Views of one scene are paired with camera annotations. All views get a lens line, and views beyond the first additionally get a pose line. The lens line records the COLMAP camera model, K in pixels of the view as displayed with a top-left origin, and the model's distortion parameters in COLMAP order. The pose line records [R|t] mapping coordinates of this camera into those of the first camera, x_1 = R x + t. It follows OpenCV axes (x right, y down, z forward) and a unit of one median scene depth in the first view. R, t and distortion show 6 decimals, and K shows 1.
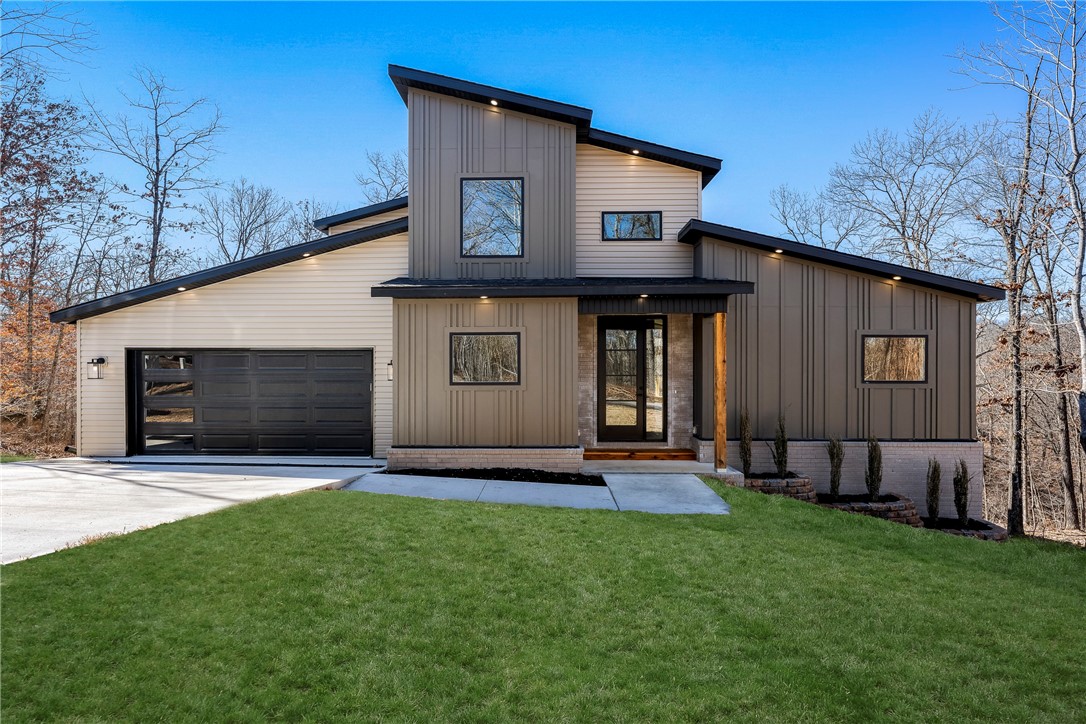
lens RADIAL K [[476.8, 0, 542.9], [0, 476.8, 357.1], [0, 0, 1]] dist [-0.000084, -0.000075]
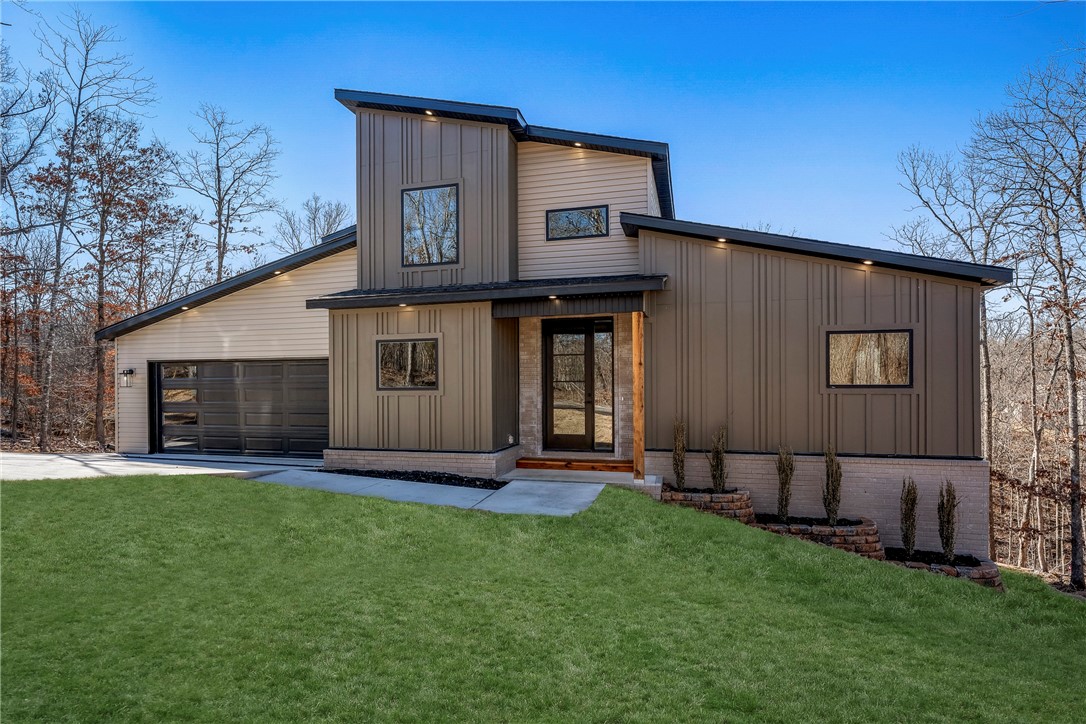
lens RADIAL K [[546.5, 0, 543.4], [0, 546.5, 368.4], [0, 0, 1]] dist [-0.001010, 0.000992]
pose [[0.971364, -0.012173, -0.237285, 0.398498], [0.011134, 0.999922, -0.005720, 0.018947], [0.237336, 0.002914, 0.971423, -0.068945]]
